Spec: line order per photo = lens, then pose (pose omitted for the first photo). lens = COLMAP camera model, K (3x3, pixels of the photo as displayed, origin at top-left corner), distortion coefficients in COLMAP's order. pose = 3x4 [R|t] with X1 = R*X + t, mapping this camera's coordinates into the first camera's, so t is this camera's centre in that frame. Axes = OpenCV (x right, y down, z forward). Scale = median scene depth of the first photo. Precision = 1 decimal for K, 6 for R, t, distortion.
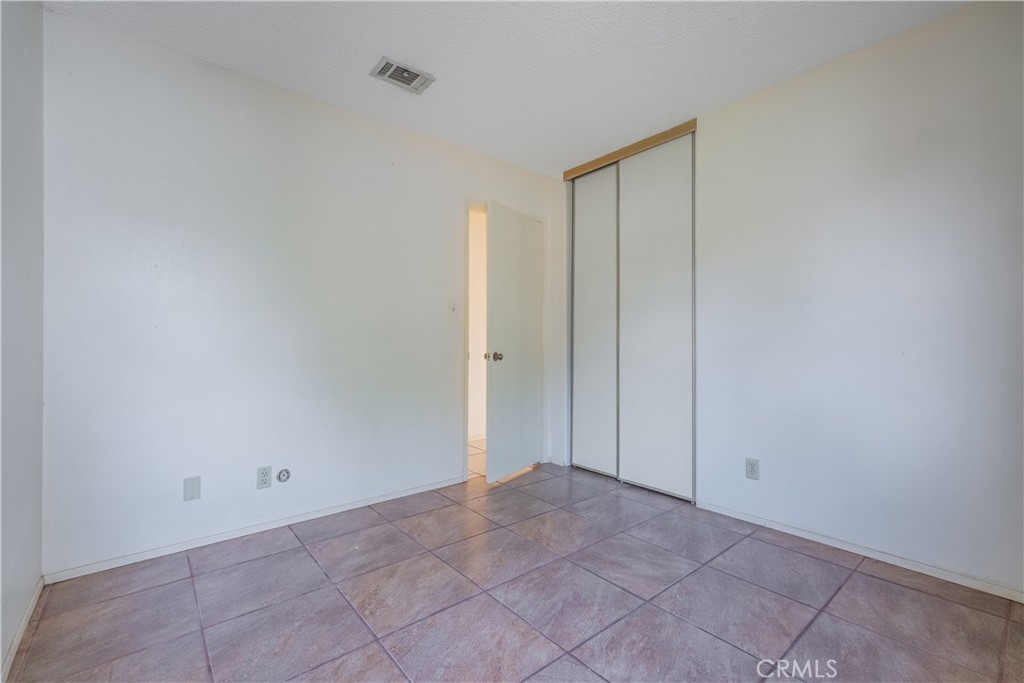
lens RADIAL K [[453.8, 0, 515.6], [0, 453.8, 340.5], [0, 0, 1]] dist [-0.000680, -0.000093]
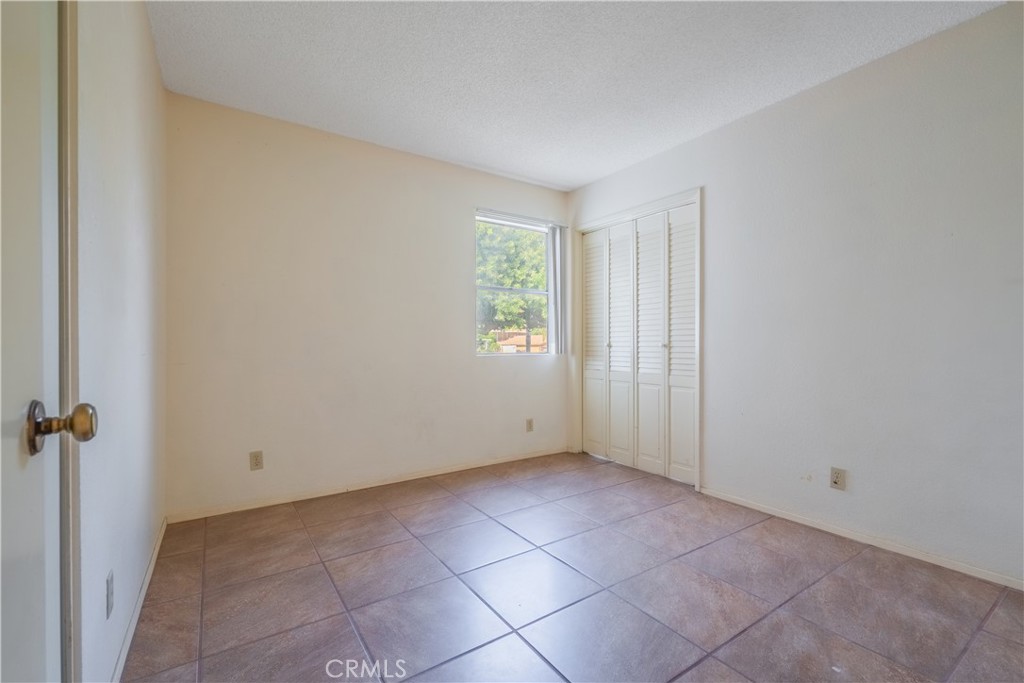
lens RADIAL K [[453.8, 0, 515.6], [0, 453.8, 340.5], [0, 0, 1]] dist [-0.000680, -0.000093]
pose [[-0.994926, 0.003720, 0.100537, 0.029470], [0.002451, 0.999916, -0.012749, 0.014377], [-0.100576, -0.012438, -0.994852, 1.961148]]
